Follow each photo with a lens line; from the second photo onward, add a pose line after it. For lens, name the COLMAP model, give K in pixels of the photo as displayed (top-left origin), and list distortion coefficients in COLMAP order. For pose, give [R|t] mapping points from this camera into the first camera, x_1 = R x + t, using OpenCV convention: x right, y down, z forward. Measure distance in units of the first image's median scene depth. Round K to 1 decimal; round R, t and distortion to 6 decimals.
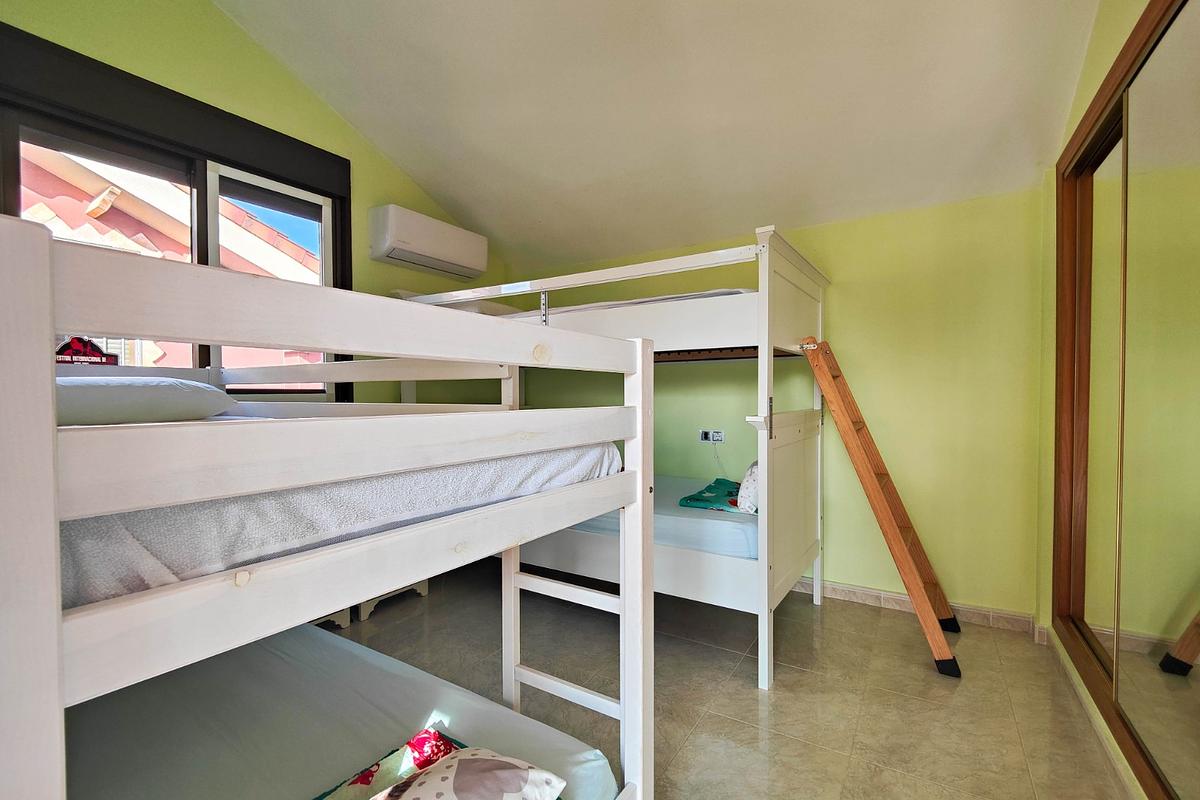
lens RADIAL K [[523.7, 0, 600.0], [0, 523.7, 400.0], [0, 0, 1]] dist [-0.001062, -0.000156]
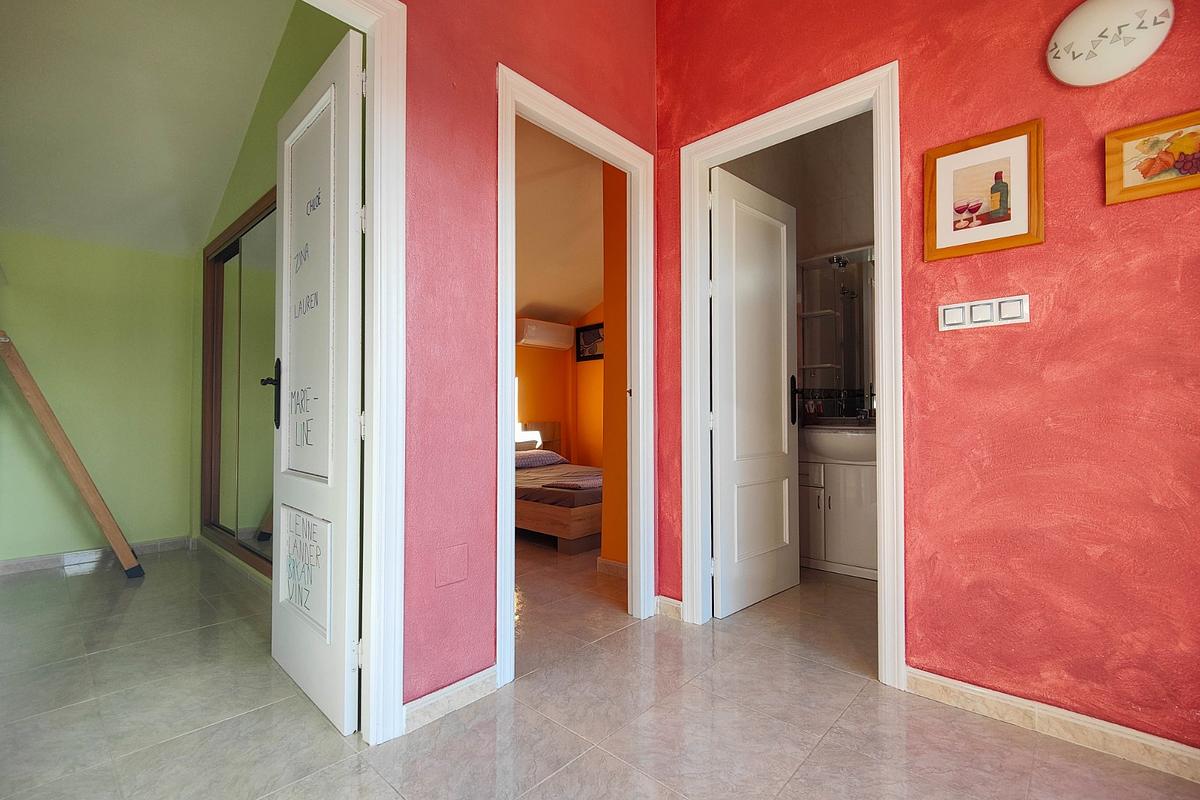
lens RADIAL K [[521.2, 0, 626.8], [0, 521.2, 403.8], [0, 0, 1]] dist [-0.003250, -0.000595]
pose [[0.148321, 0.019040, 0.988756, -0.531950], [0.017967, 0.999598, -0.021944, 0.091929], [-0.988776, 0.021020, 0.147919, -0.542551]]
